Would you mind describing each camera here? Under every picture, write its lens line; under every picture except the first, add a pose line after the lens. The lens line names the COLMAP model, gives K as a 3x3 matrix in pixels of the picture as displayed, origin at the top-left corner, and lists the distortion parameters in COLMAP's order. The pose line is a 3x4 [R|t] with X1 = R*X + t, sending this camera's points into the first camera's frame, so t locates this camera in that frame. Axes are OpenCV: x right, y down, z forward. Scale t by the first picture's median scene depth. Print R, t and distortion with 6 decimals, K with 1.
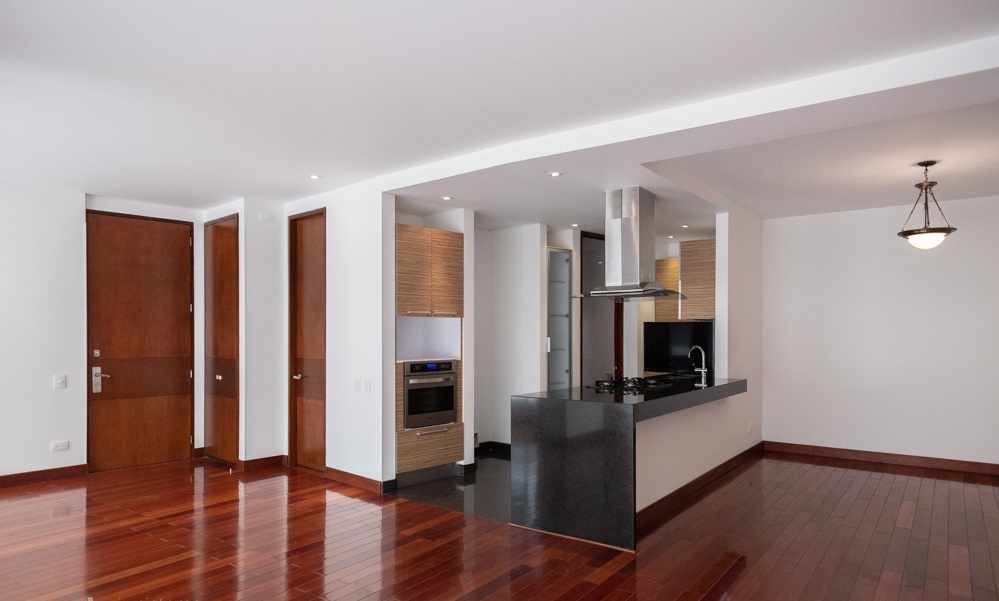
lens RADIAL K [[624.1, 0, 485.3], [0, 624.1, 336.5], [0, 0, 1]] dist [0.012151, 0.011935]
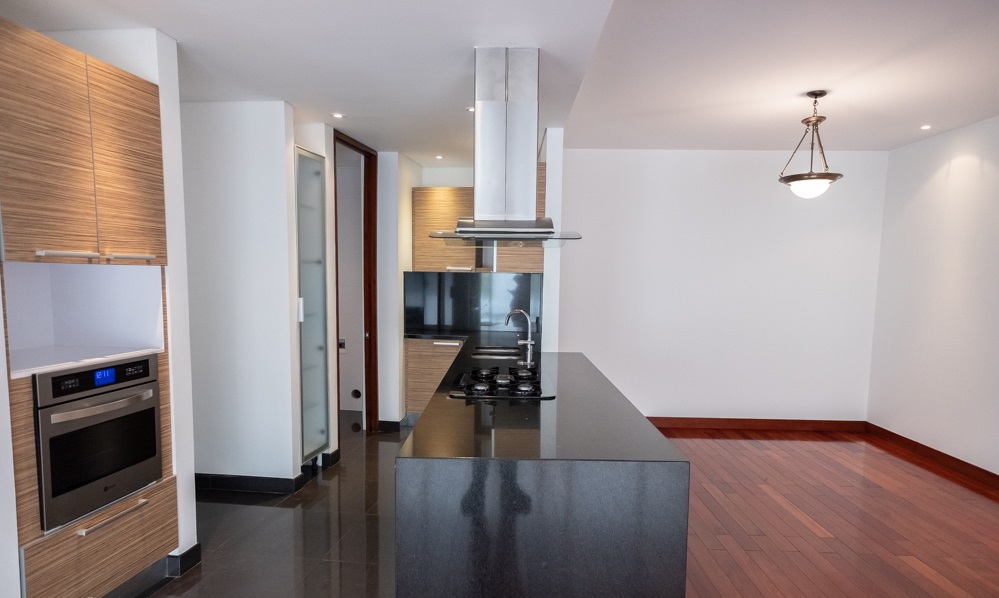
lens RADIAL K [[624.1, 0, 503.4], [0, 624.1, 339.3], [0, 0, 1]] dist [0.012151, 0.011935]
pose [[0.811260, -0.048782, 0.582647, -0.113095], [-0.012134, 0.994894, 0.100193, -0.025869], [-0.584560, -0.088353, 0.806525, 0.459123]]
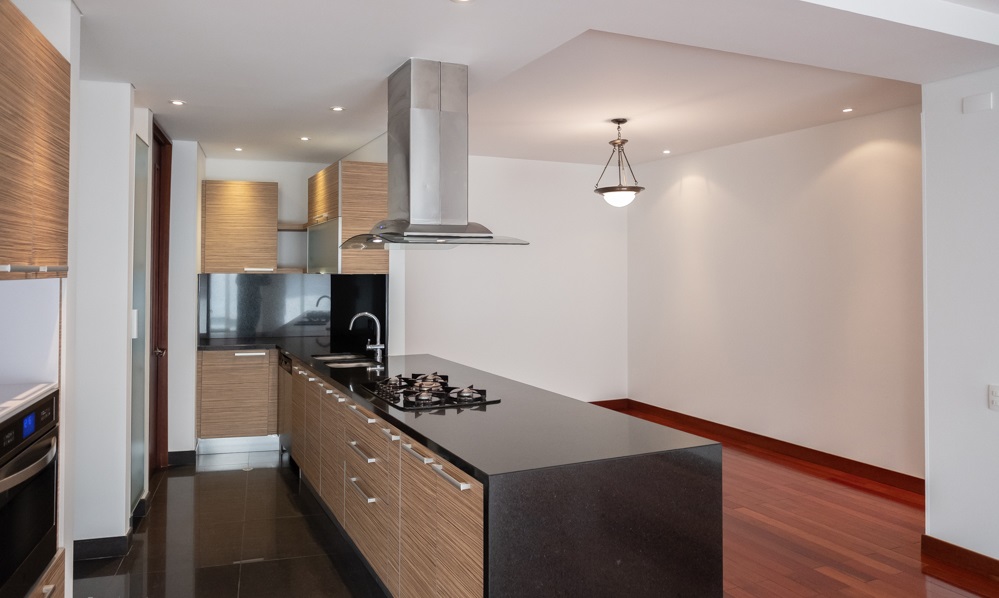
lens RADIAL K [[657.1, 0, 434.1], [0, 657.1, 255.0], [0, 0, 1]] dist [-0.011596, 0.007848]
pose [[0.516186, 0.019495, 0.856255, -0.274936], [0.004728, 0.999661, -0.025610, -0.033650], [-0.856464, 0.017269, 0.515919, 0.608192]]
